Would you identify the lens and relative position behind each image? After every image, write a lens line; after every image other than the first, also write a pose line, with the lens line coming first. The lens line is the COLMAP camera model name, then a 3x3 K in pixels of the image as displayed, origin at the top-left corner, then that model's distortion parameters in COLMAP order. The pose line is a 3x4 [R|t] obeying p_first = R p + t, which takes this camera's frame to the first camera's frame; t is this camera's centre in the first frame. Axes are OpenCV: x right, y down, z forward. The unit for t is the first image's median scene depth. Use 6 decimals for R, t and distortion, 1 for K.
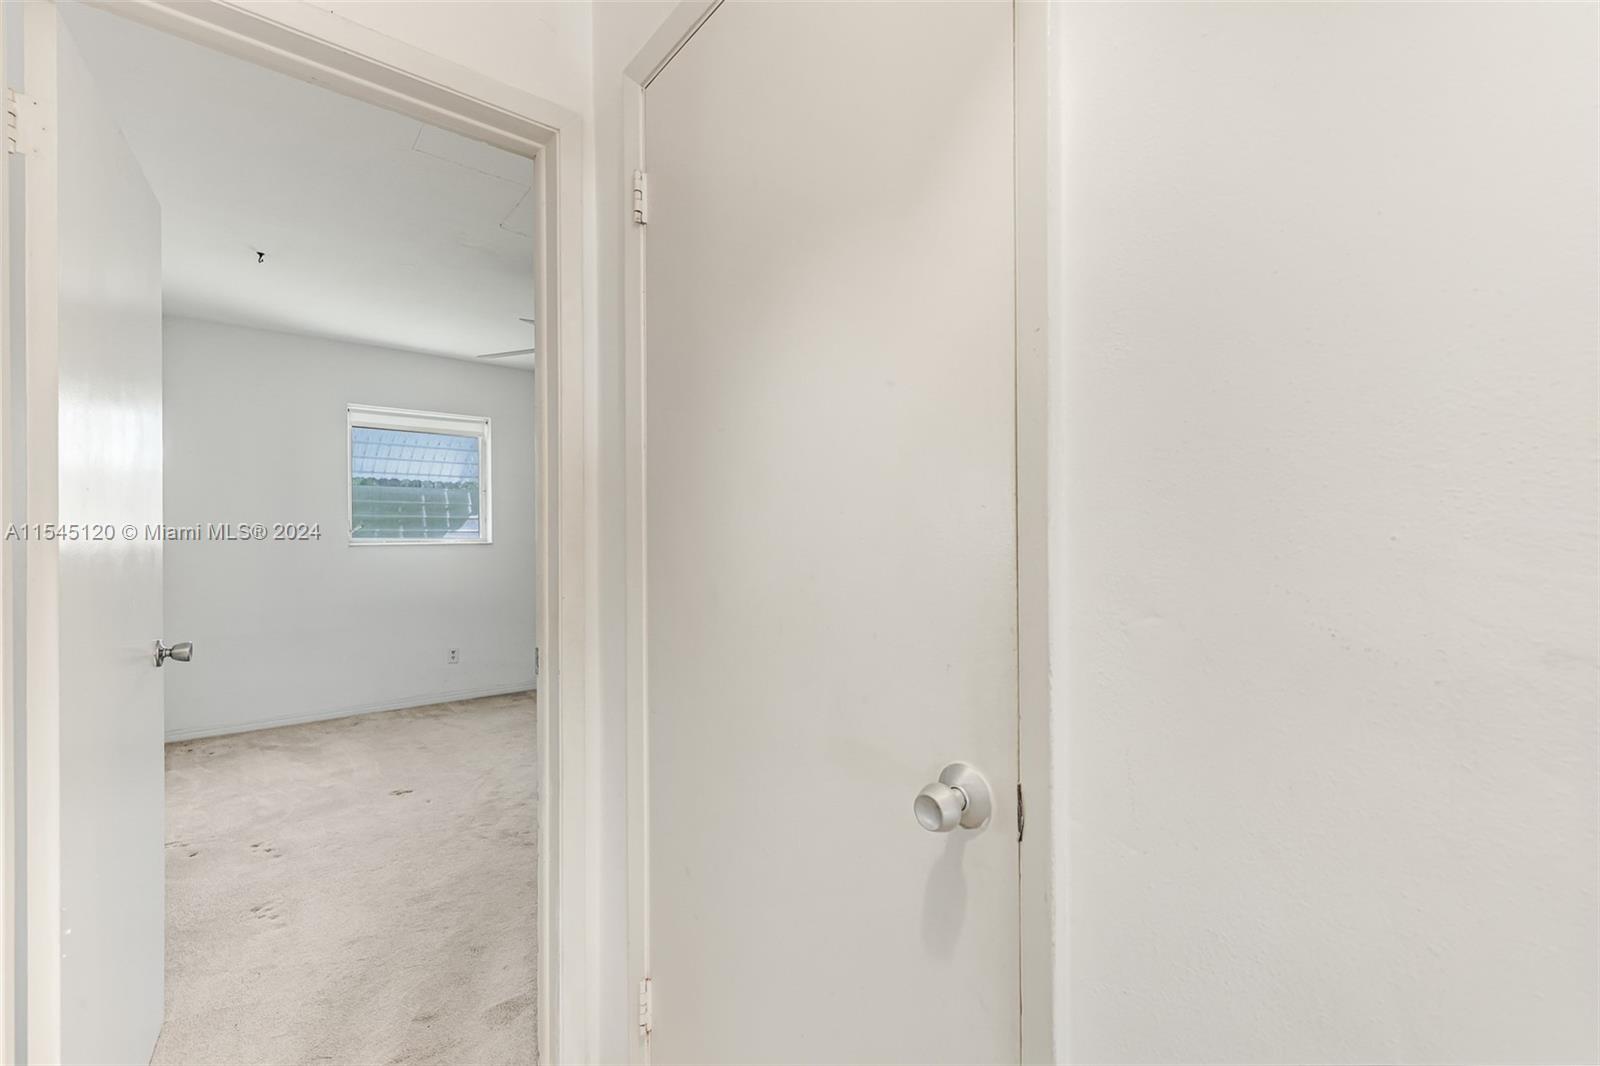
lens RADIAL K [[665.6, 0, 791.9], [0, 665.6, 532.5], [0, 0, 1]] dist [-0.001494, -0.000144]
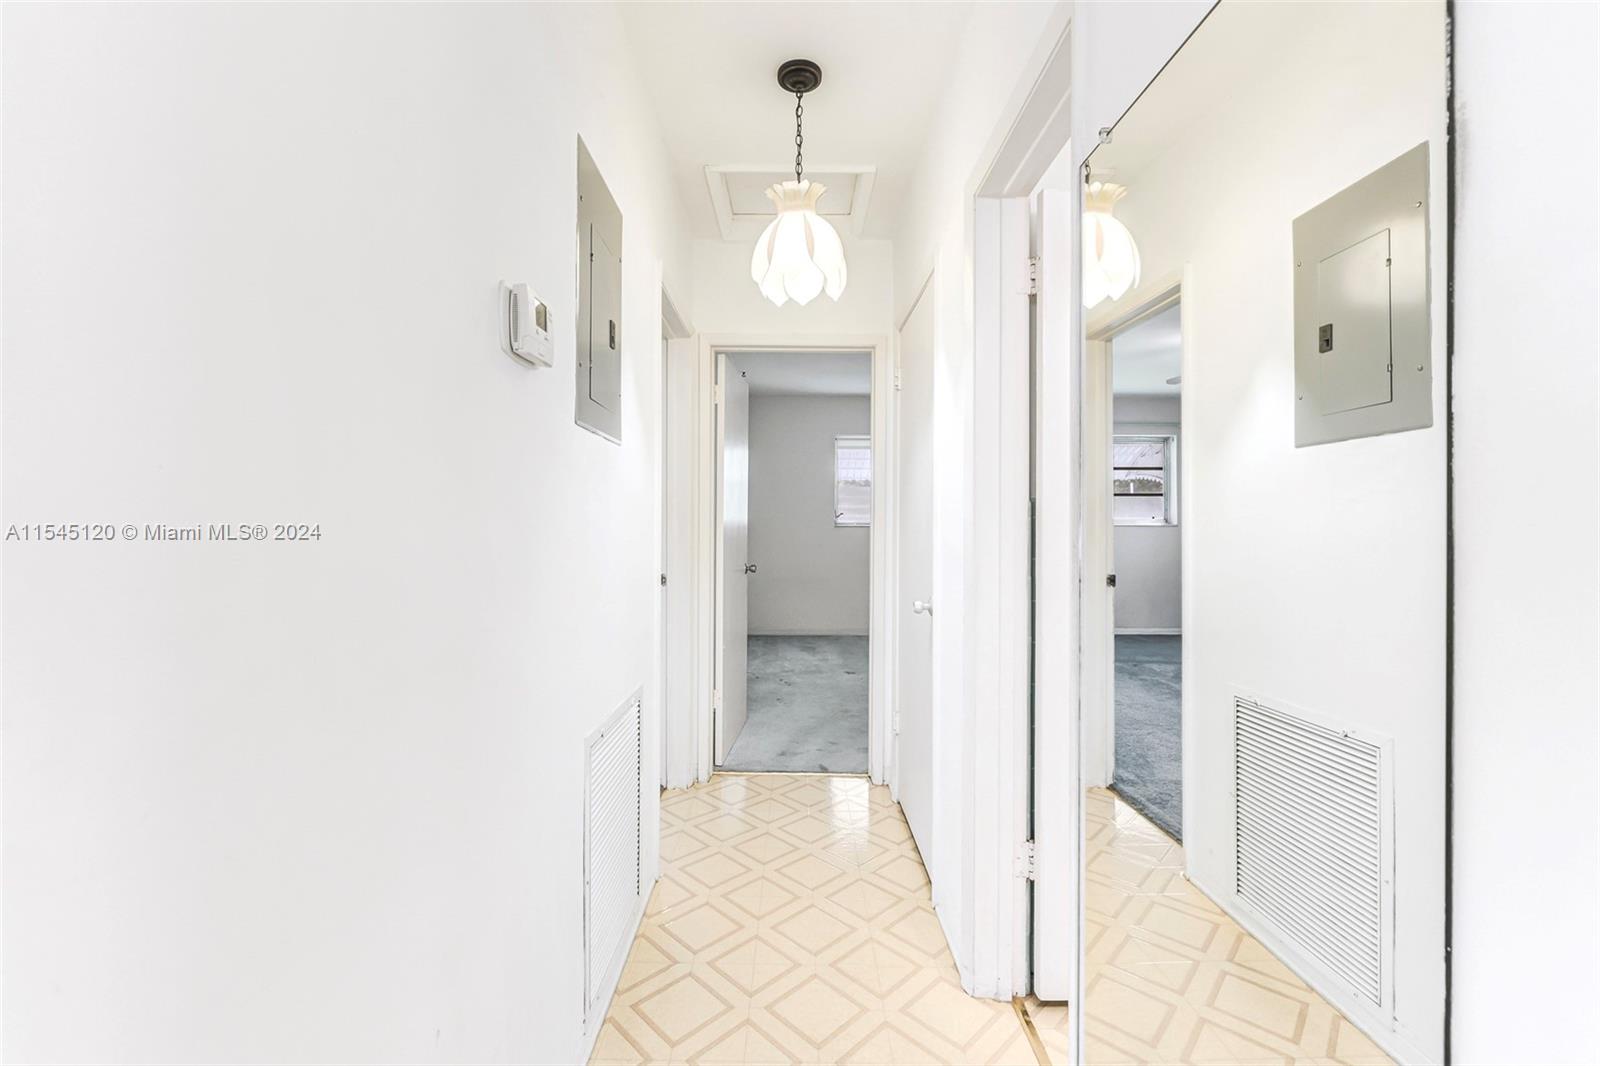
lens RADIAL K [[670.4, 0, 803.3], [0, 670.4, 522.5], [0, 0, 1]] dist [0.003881, 0.000164]
pose [[0.780863, 0.012685, -0.624573, 0.332495], [-0.010169, 0.999919, 0.007595, -0.003126], [0.624619, 0.000420, 0.780929, -0.353250]]
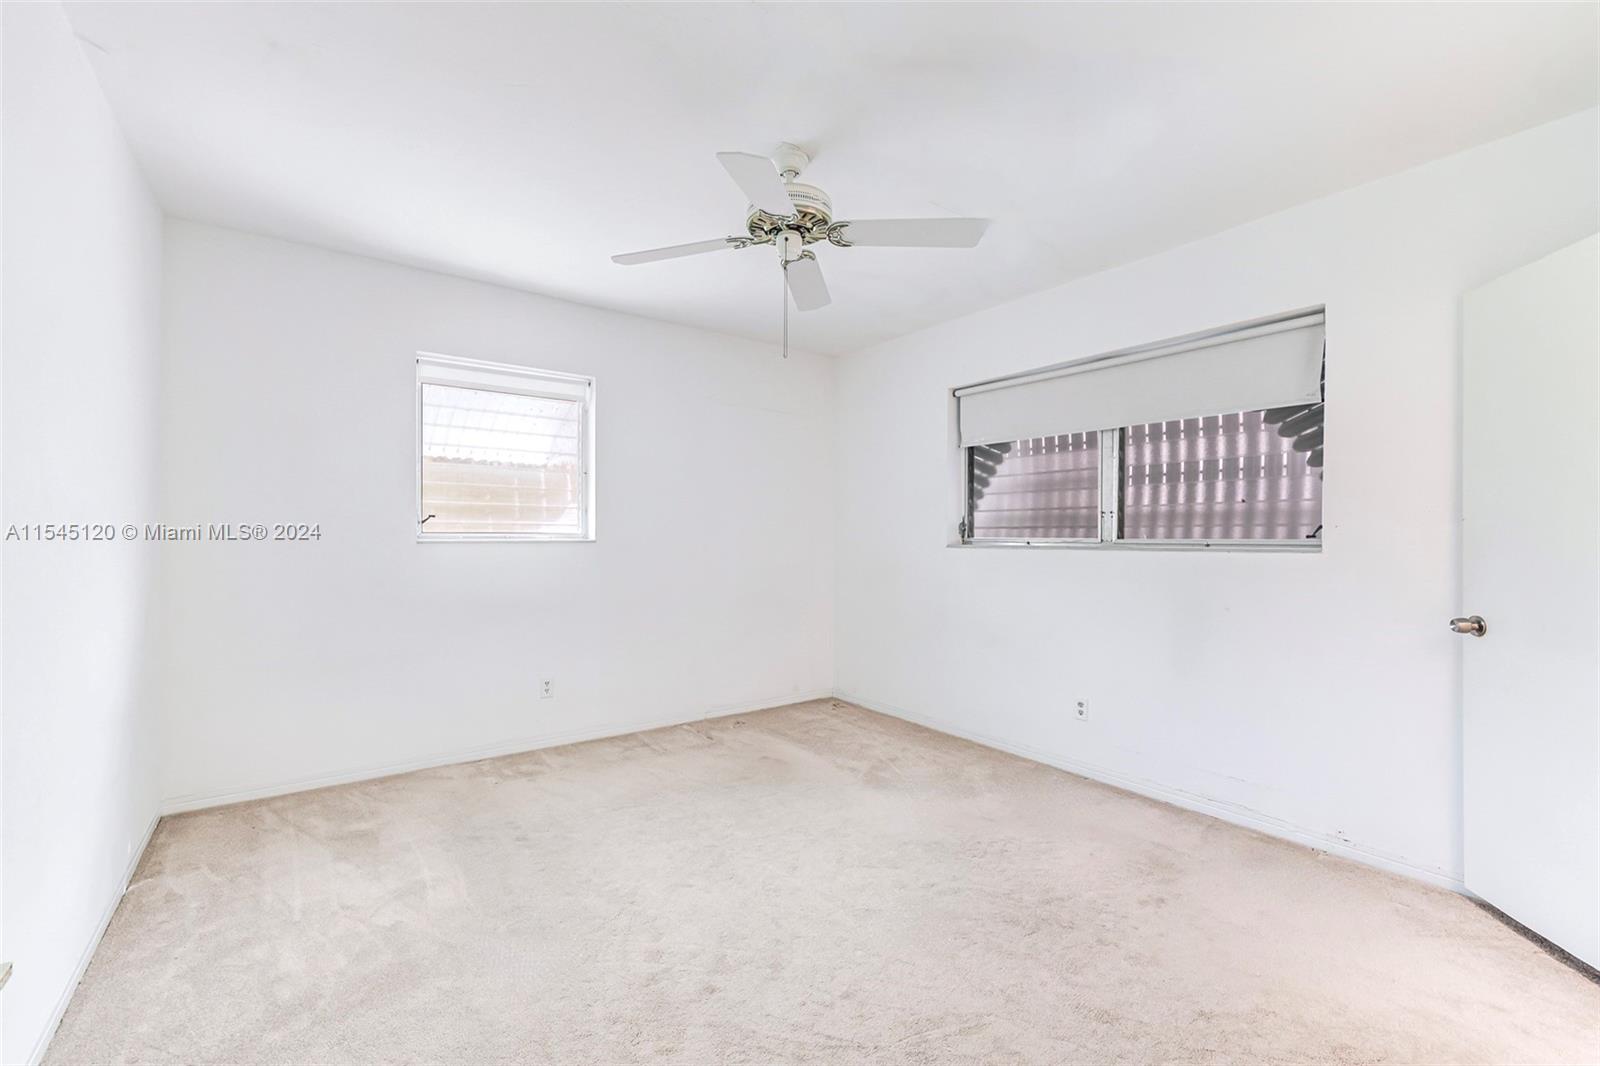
lens RADIAL K [[683.6, 0, 801.9], [0, 683.6, 525.2], [0, 0, 1]] dist [0.001182, 0.009189]
pose [[0.998093, 0.005528, -0.061472, -0.239152], [-0.005766, 0.999977, -0.003691, 0.000221], [0.061451, 0.004039, 0.998102, 0.329866]]
